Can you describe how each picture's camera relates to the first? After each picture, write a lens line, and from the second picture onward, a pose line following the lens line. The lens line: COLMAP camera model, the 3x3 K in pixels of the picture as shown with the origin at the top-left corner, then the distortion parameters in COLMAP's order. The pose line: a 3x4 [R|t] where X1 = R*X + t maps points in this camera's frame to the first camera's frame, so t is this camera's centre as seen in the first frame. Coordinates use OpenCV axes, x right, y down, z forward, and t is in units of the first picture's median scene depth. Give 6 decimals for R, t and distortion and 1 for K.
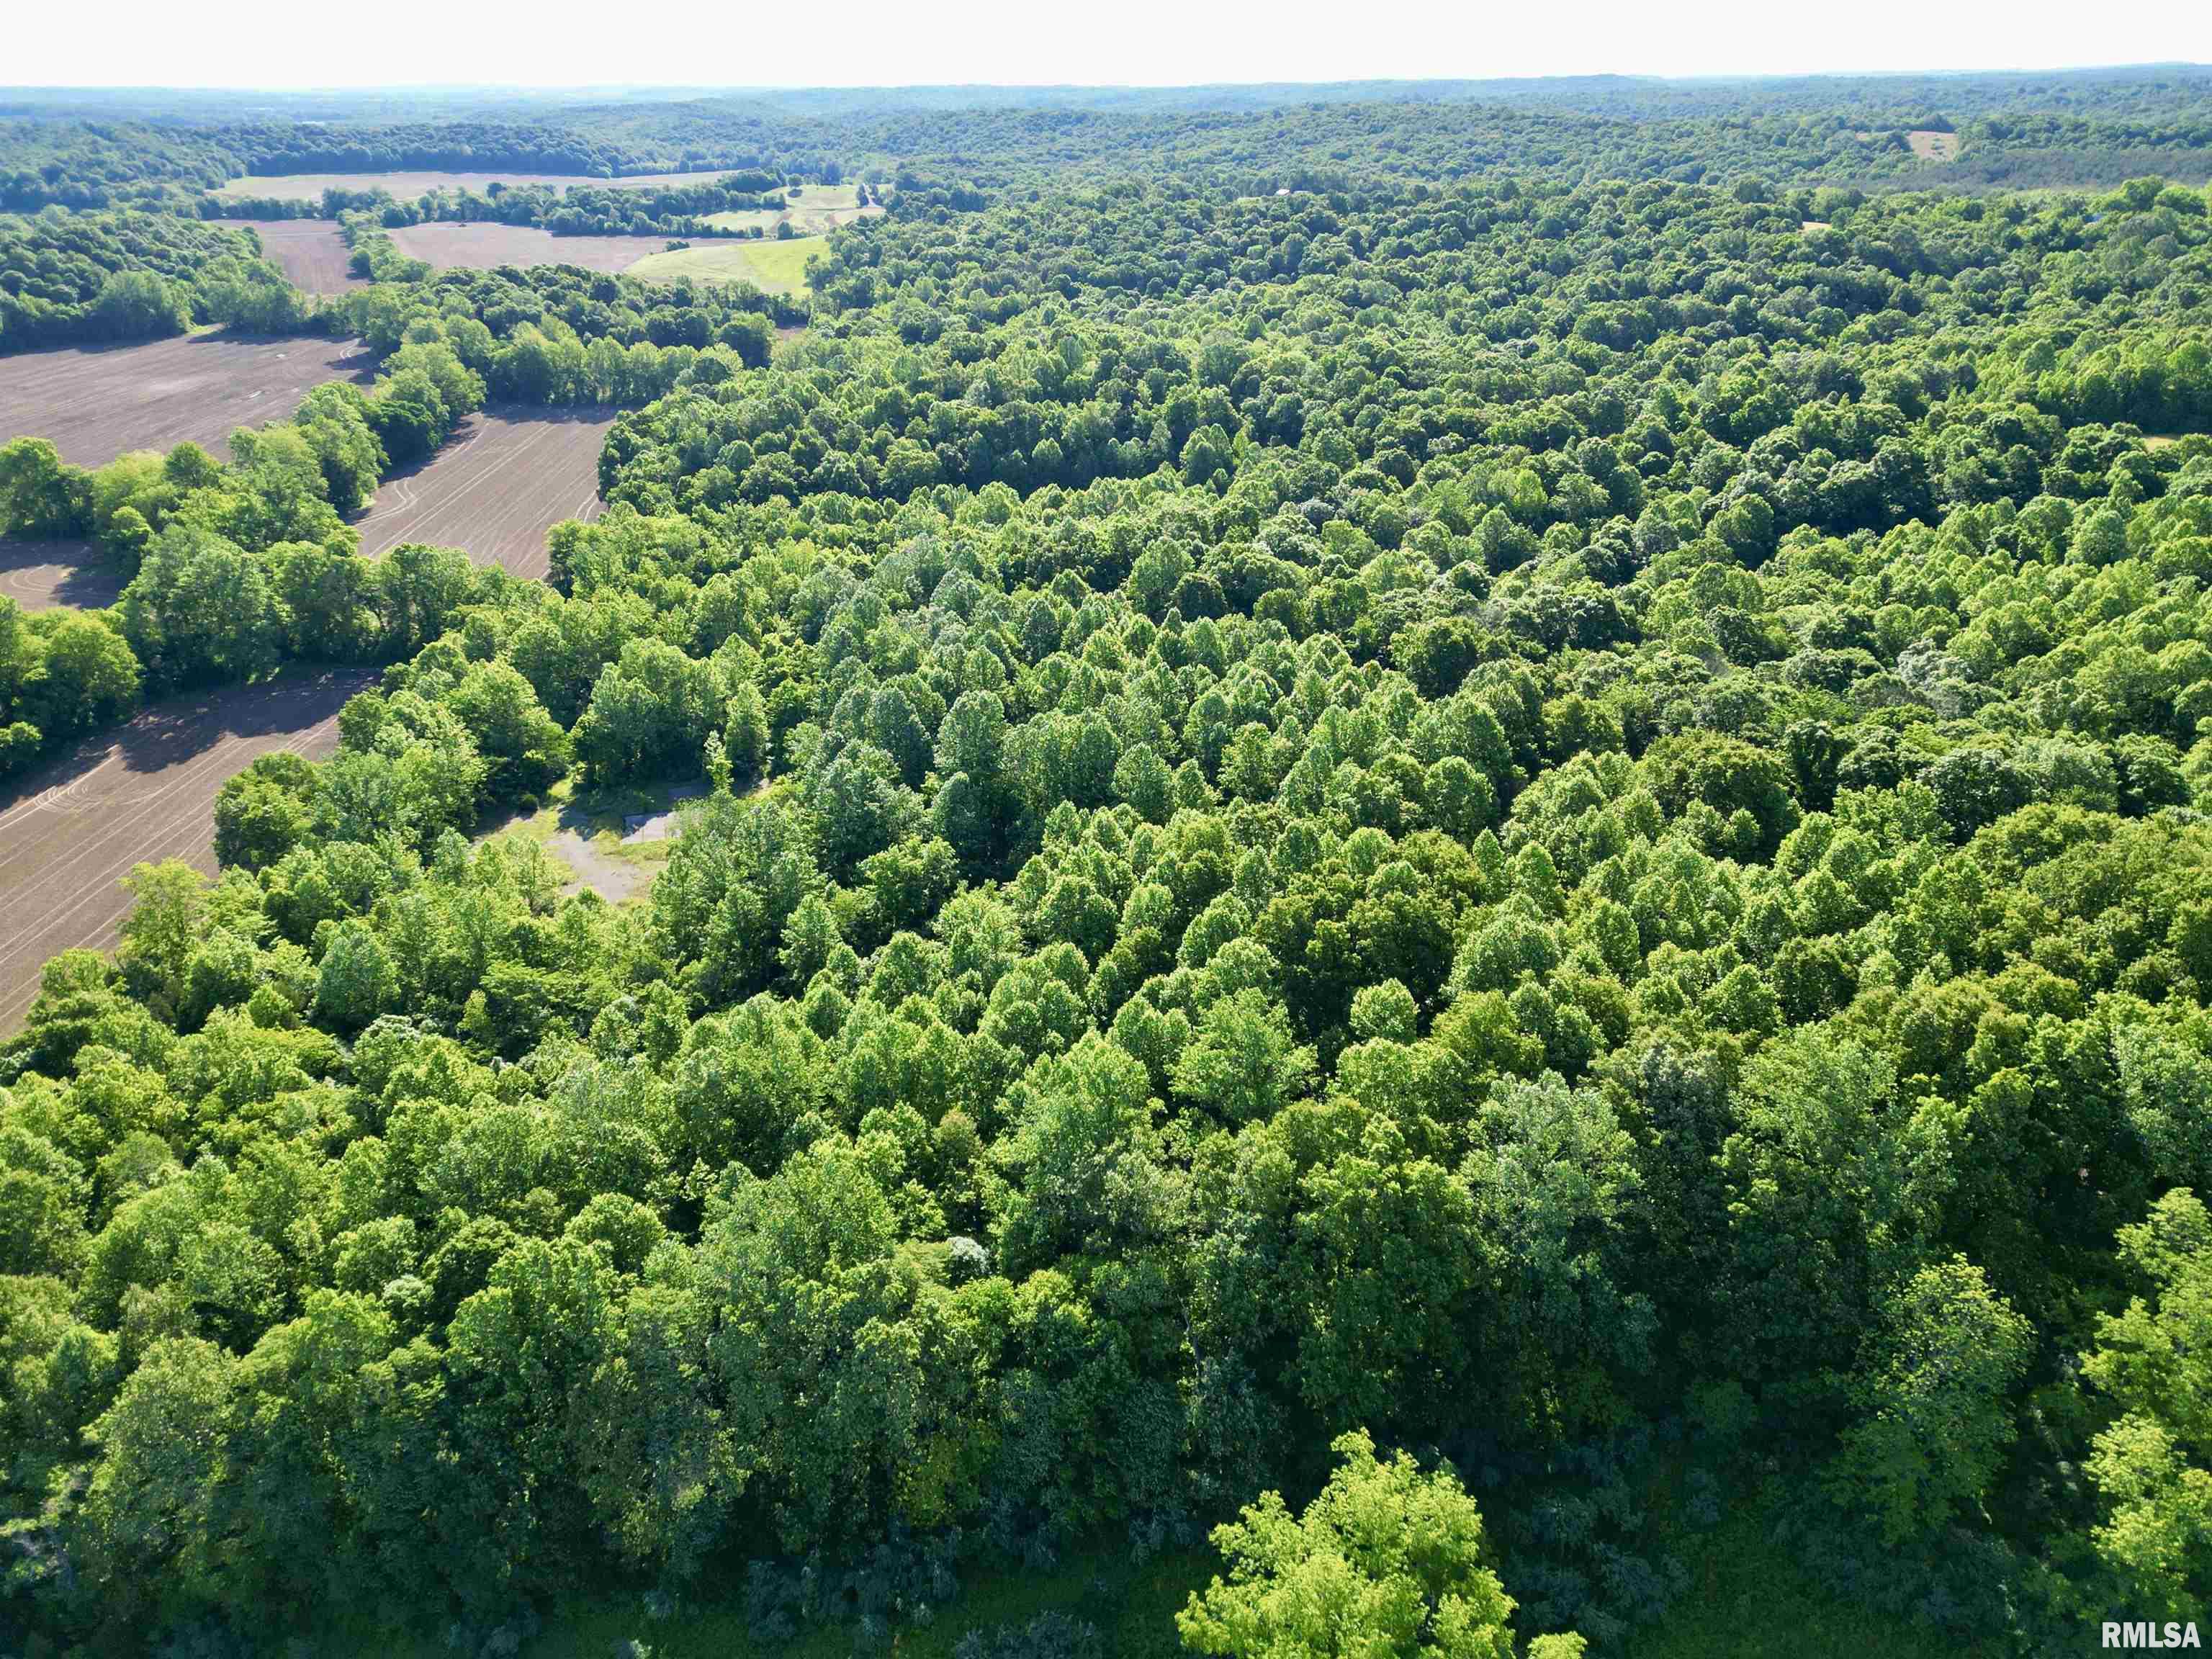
lens RADIAL K [[1537.0, 0, 1106.0], [0, 1537.0, 829.5], [0, 0, 1]] dist [0.066170, -0.045746]
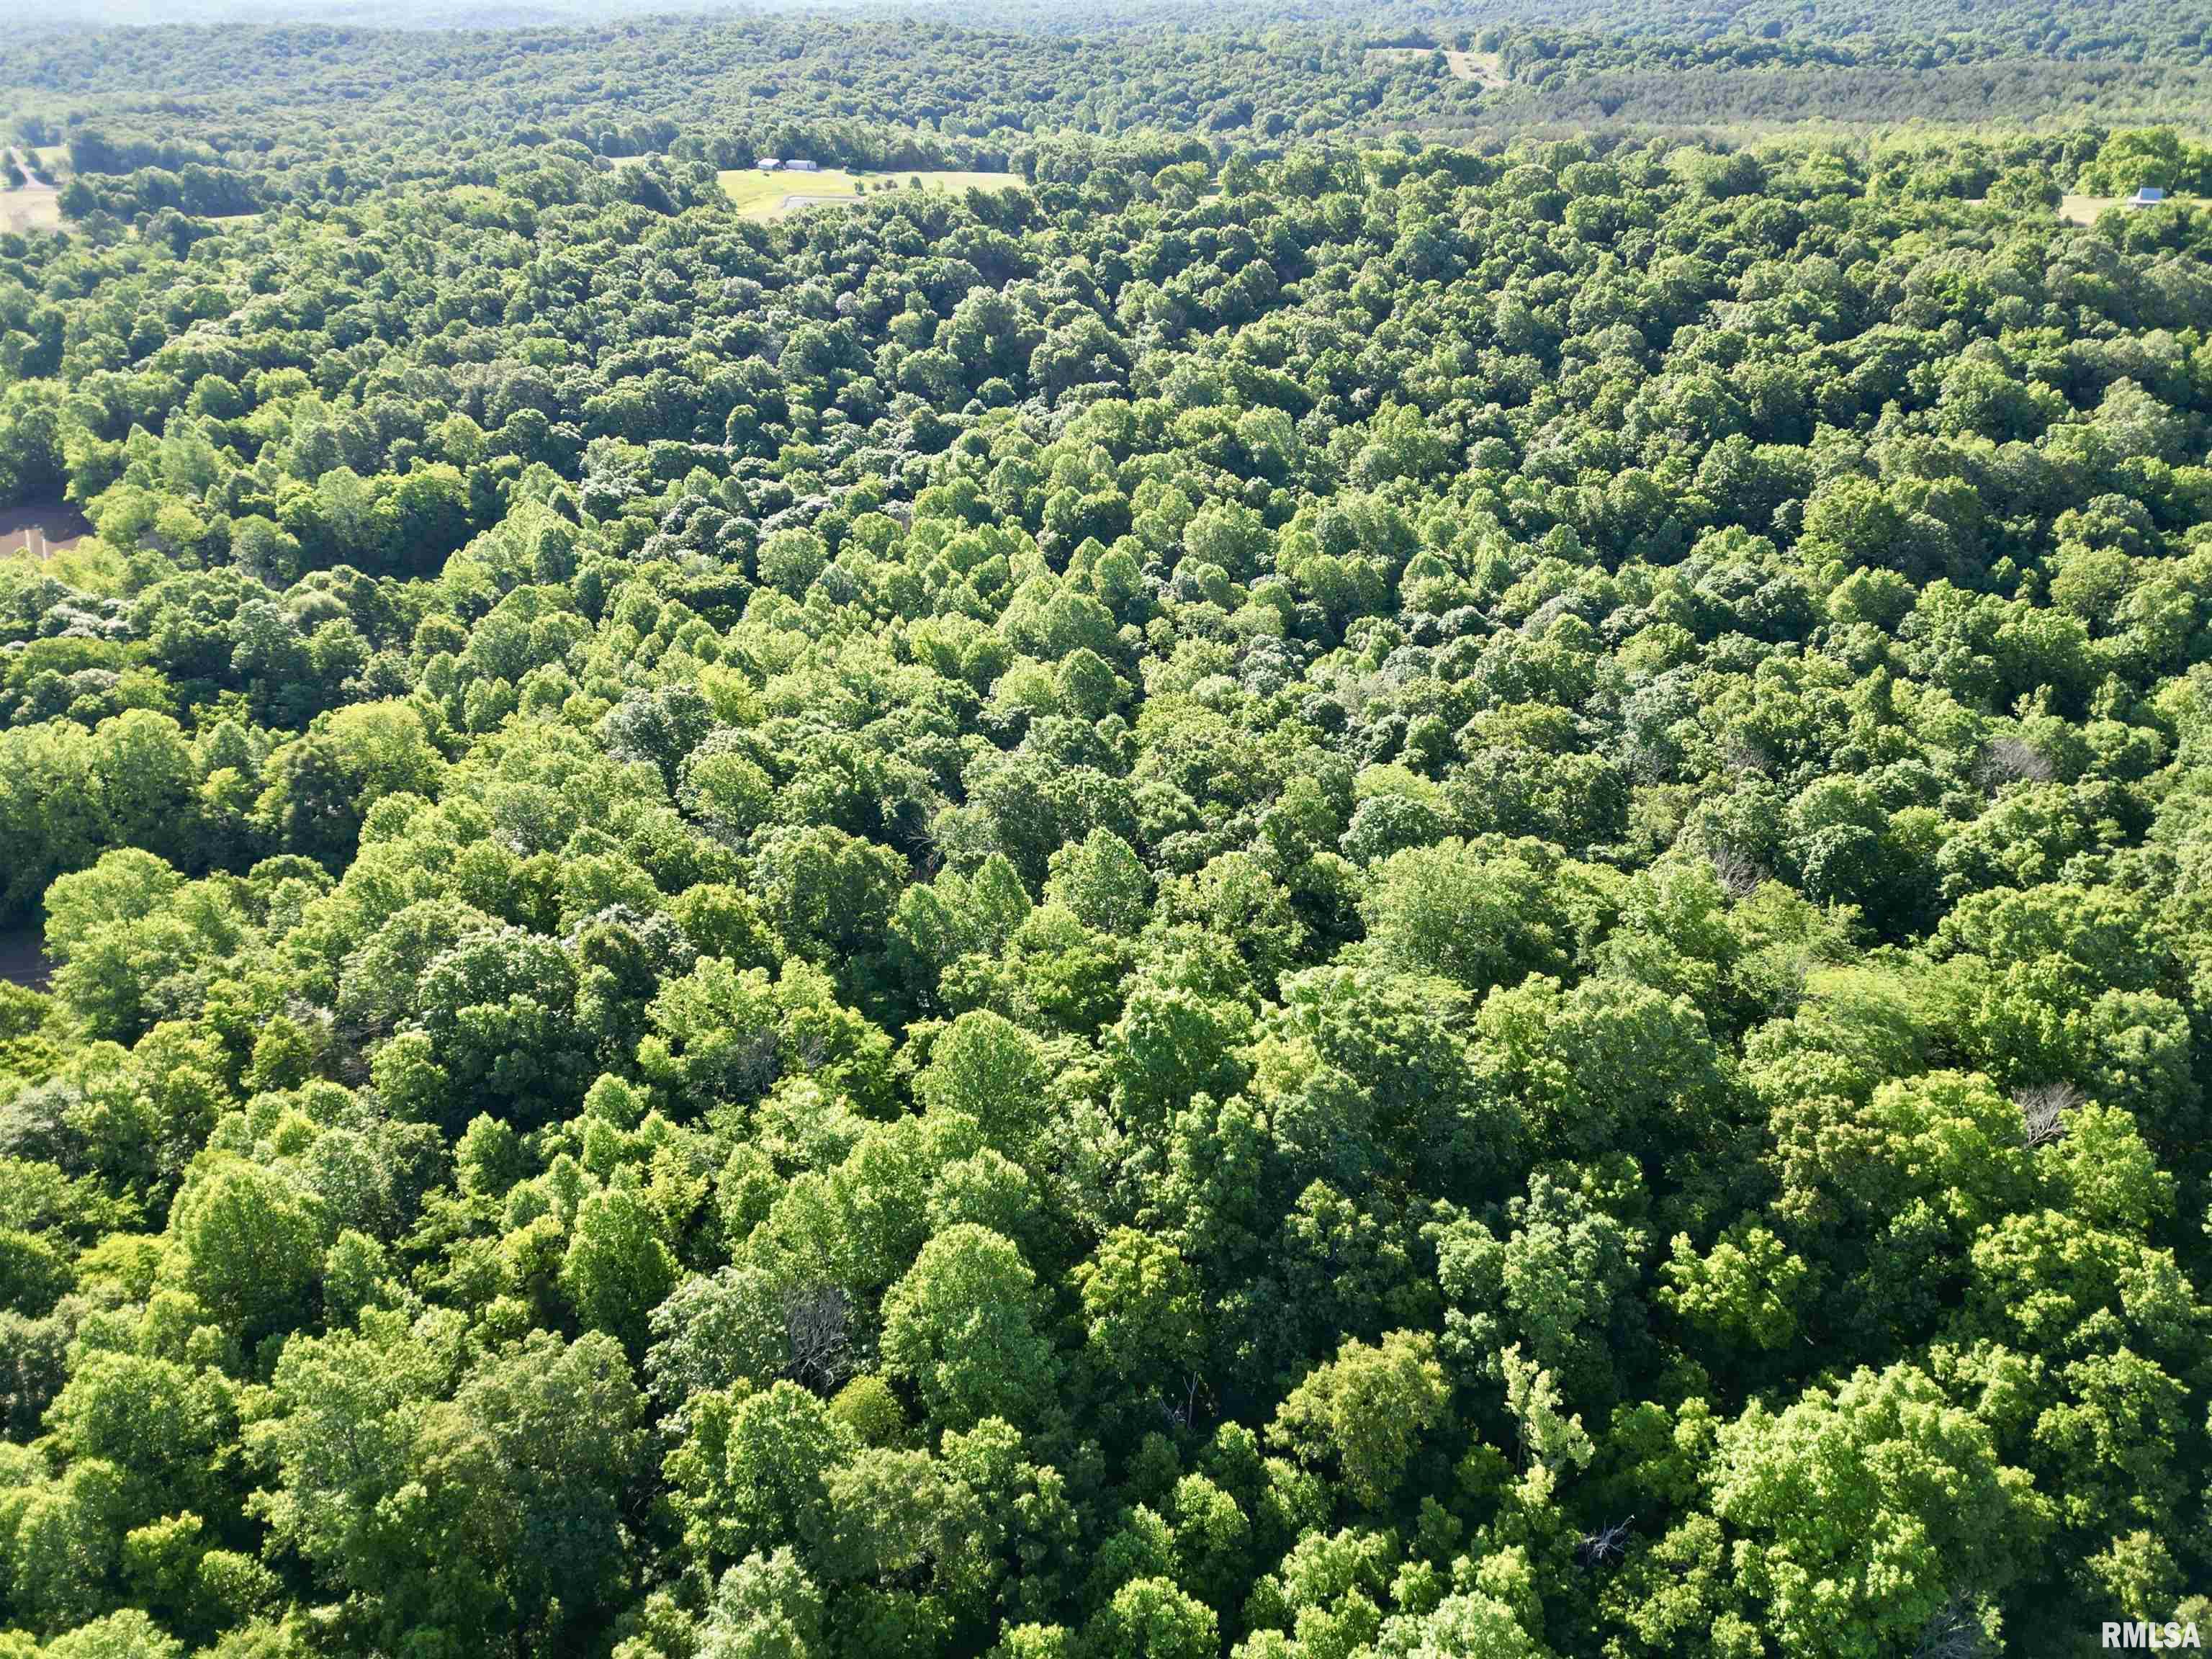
lens RADIAL K [[1537.0, 0, 1106.0], [0, 1537.0, 829.5], [0, 0, 1]] dist [0.066170, -0.045746]
pose [[0.915483, -0.194868, 0.352017, -0.091829], [0.178419, 0.980784, 0.078930, -0.378811], [-0.360634, -0.009452, 0.932660, 0.789327]]
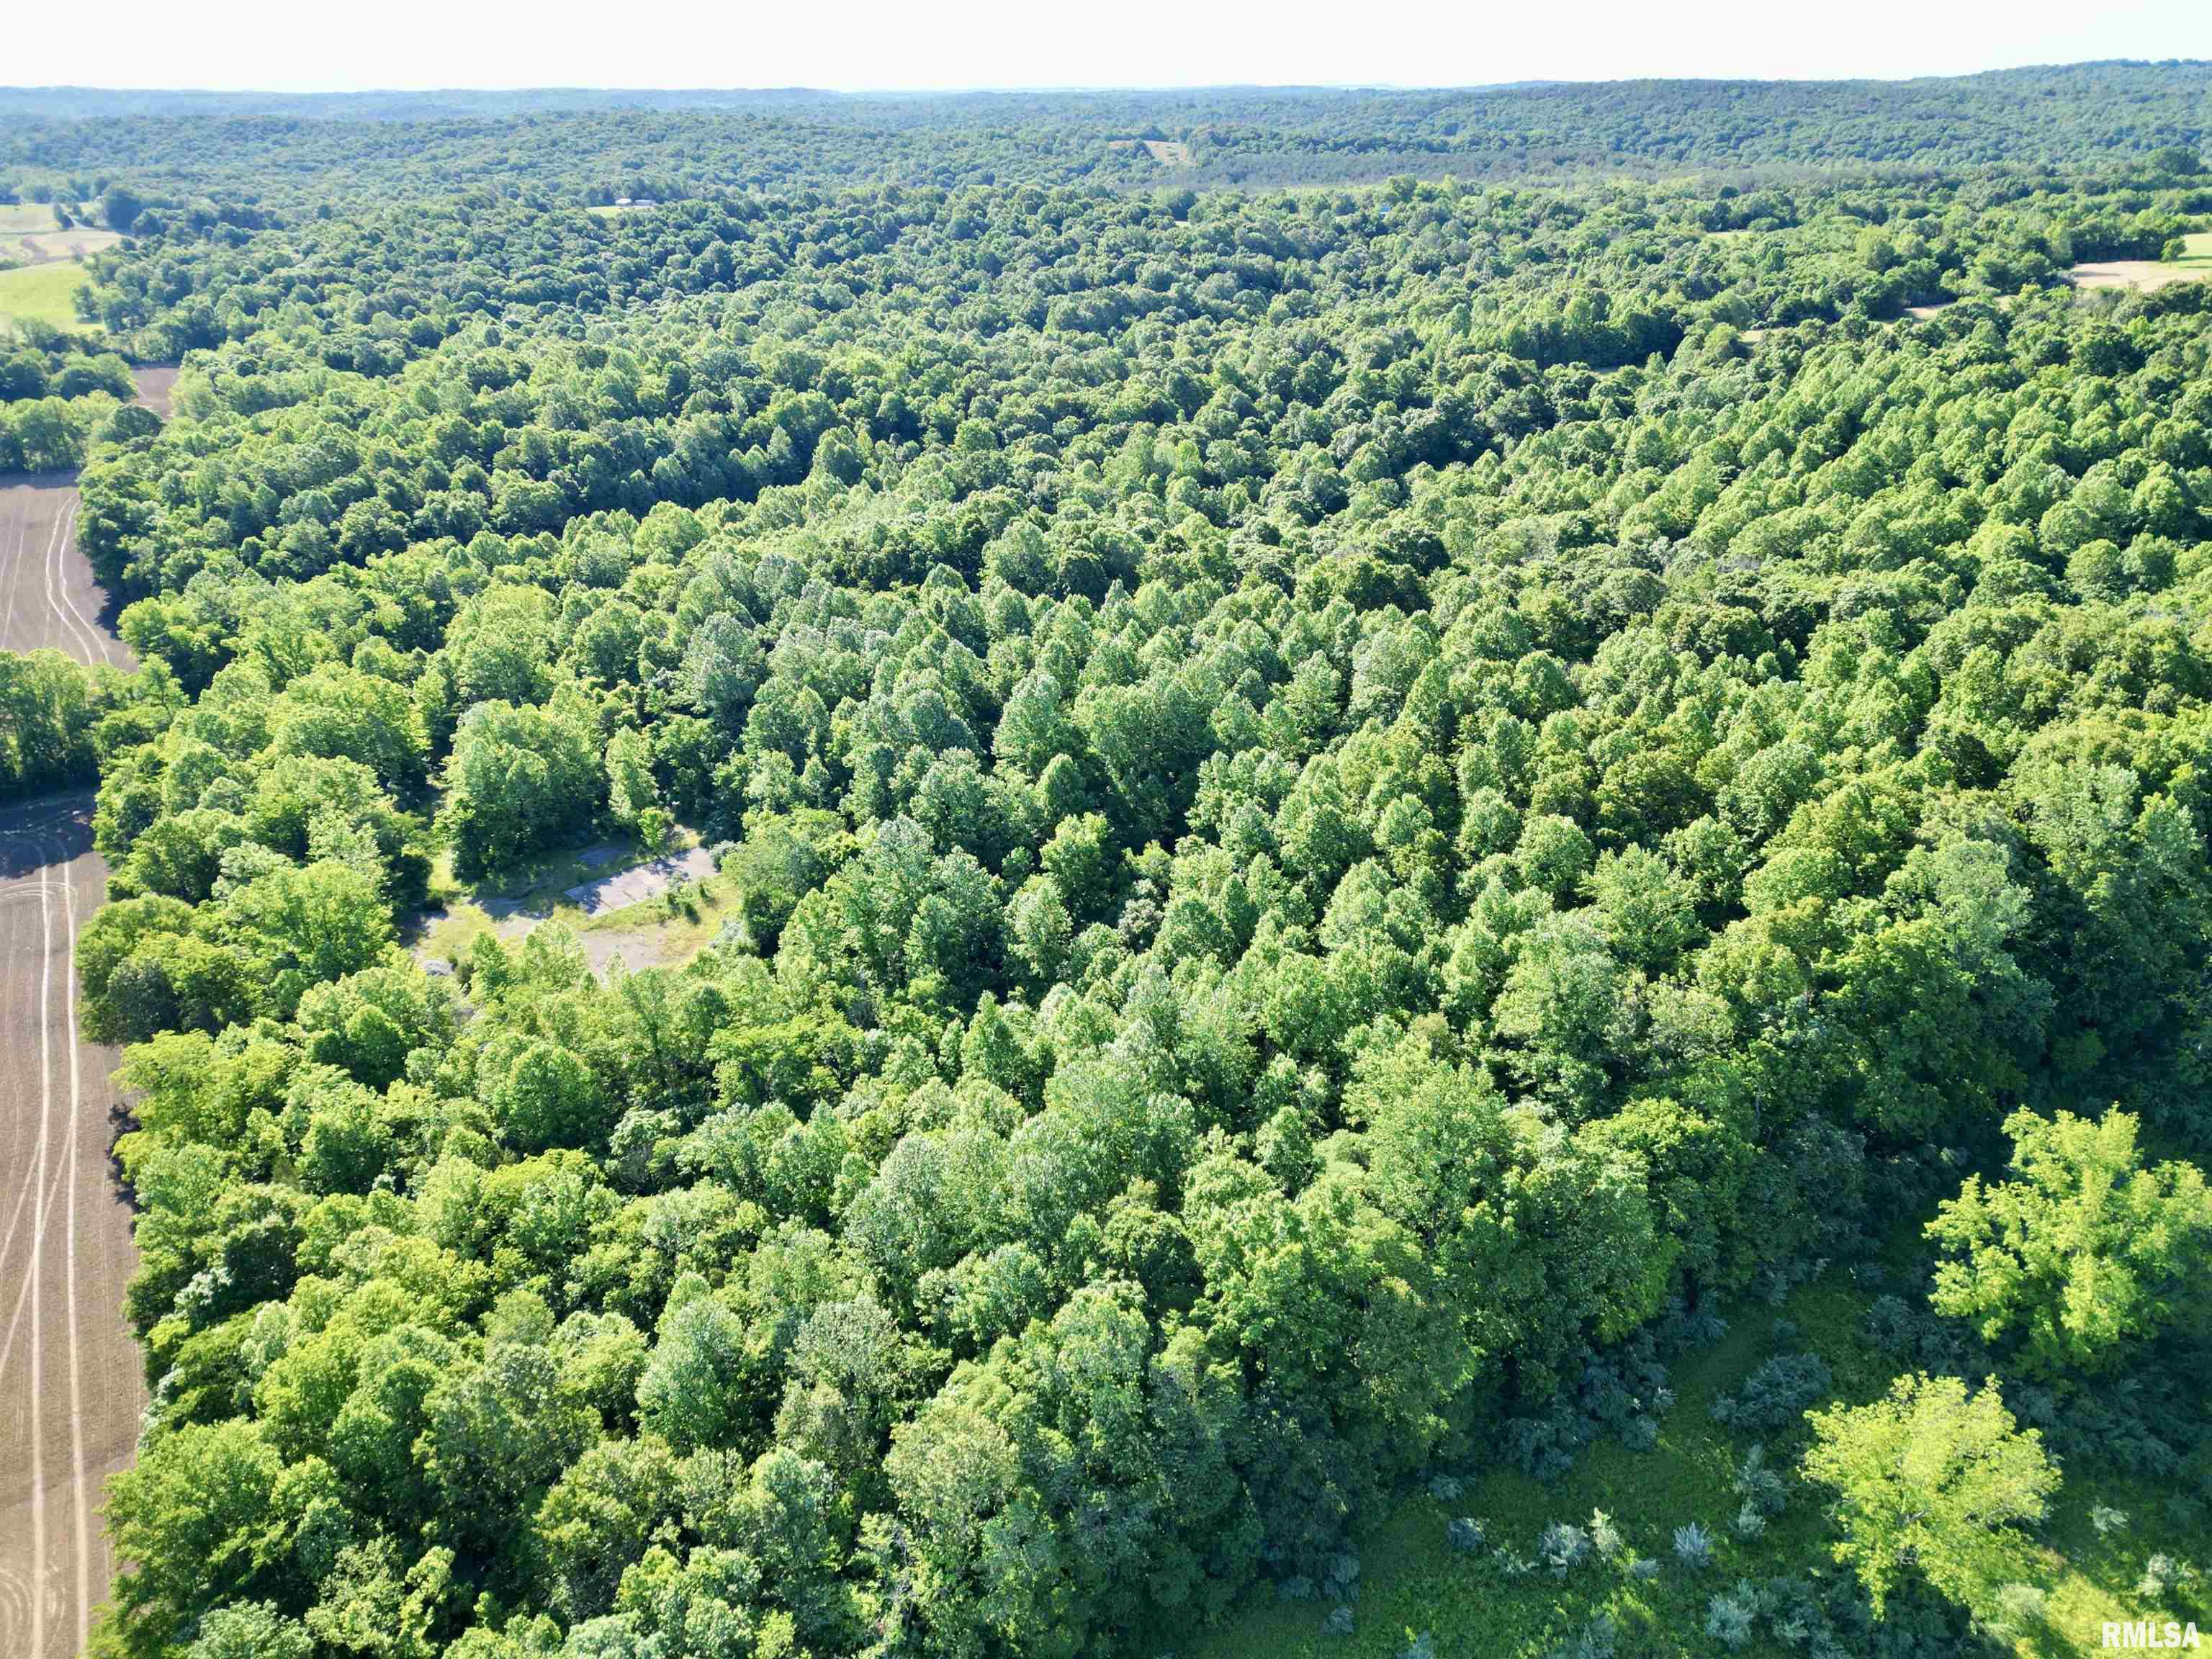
lens RADIAL K [[1537.0, 0, 1106.0], [0, 1537.0, 829.5], [0, 0, 1]] dist [0.066170, -0.045746]
pose [[0.890393, -0.194169, 0.411702, -0.217196], [0.196613, 0.979788, 0.036875, -0.008360], [-0.410540, 0.048112, 0.910572, 0.024781]]
